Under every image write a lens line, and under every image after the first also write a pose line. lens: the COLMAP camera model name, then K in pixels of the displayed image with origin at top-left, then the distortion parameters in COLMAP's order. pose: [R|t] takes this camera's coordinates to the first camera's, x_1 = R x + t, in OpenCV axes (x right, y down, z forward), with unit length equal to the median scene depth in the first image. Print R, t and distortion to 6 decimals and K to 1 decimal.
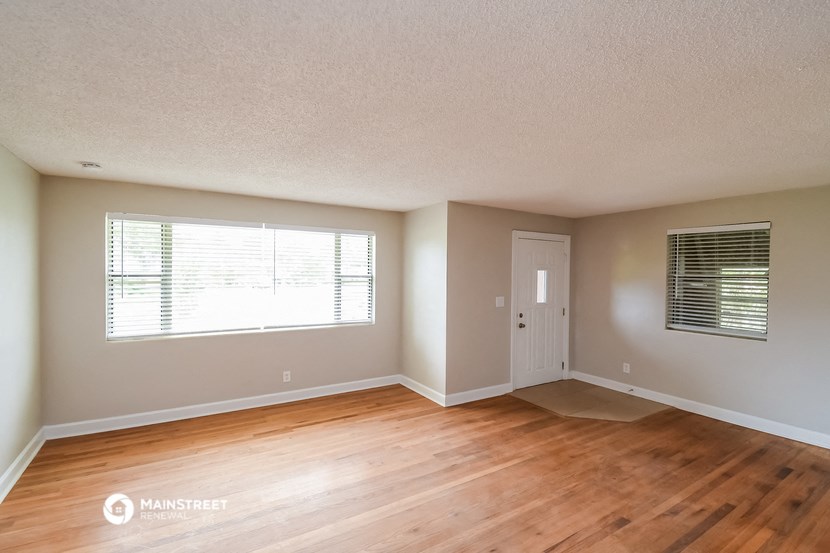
lens RADIAL K [[340.7, 0, 417.7], [0, 340.7, 276.4], [0, 0, 1]] dist [-0.022592, -0.000593]
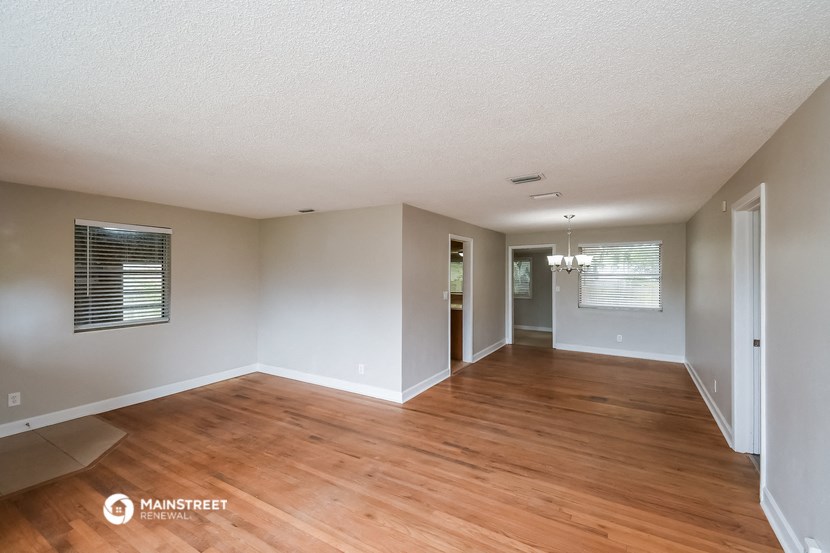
lens RADIAL K [[360.9, 0, 417.0], [0, 360.9, 272.7], [0, 0, 1]] dist [-0.012849, -0.000103]
pose [[-0.428243, -0.008619, 0.903622, -0.562929], [0.007173, 0.999891, 0.012936, -0.005452], [-0.903635, 0.012021, -0.428135, 0.702974]]
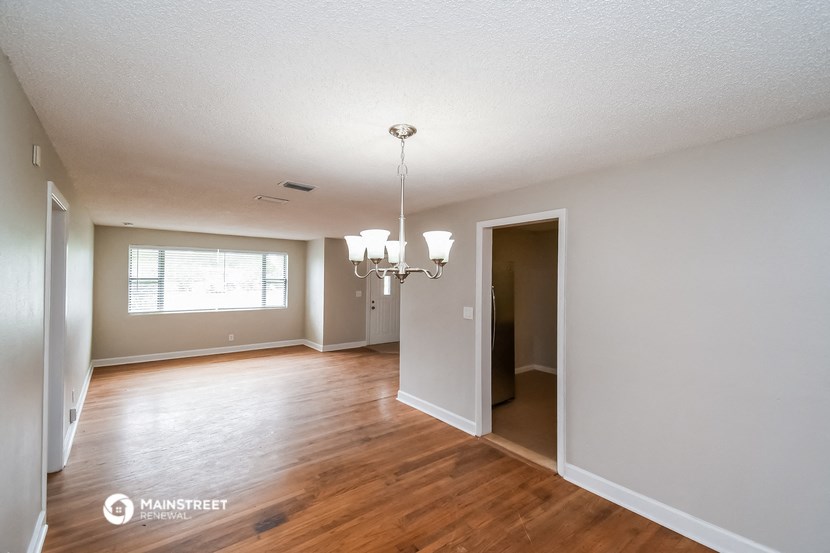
lens RADIAL K [[360.9, 0, 418.5], [0, 360.9, 272.9], [0, 0, 1]] dist [-0.012849, -0.000103]
pose [[0.997174, -0.000972, 0.075123, 0.482167], [0.003009, 0.999630, -0.027019, 0.021459], [-0.075069, 0.027169, 0.996808, -1.019574]]
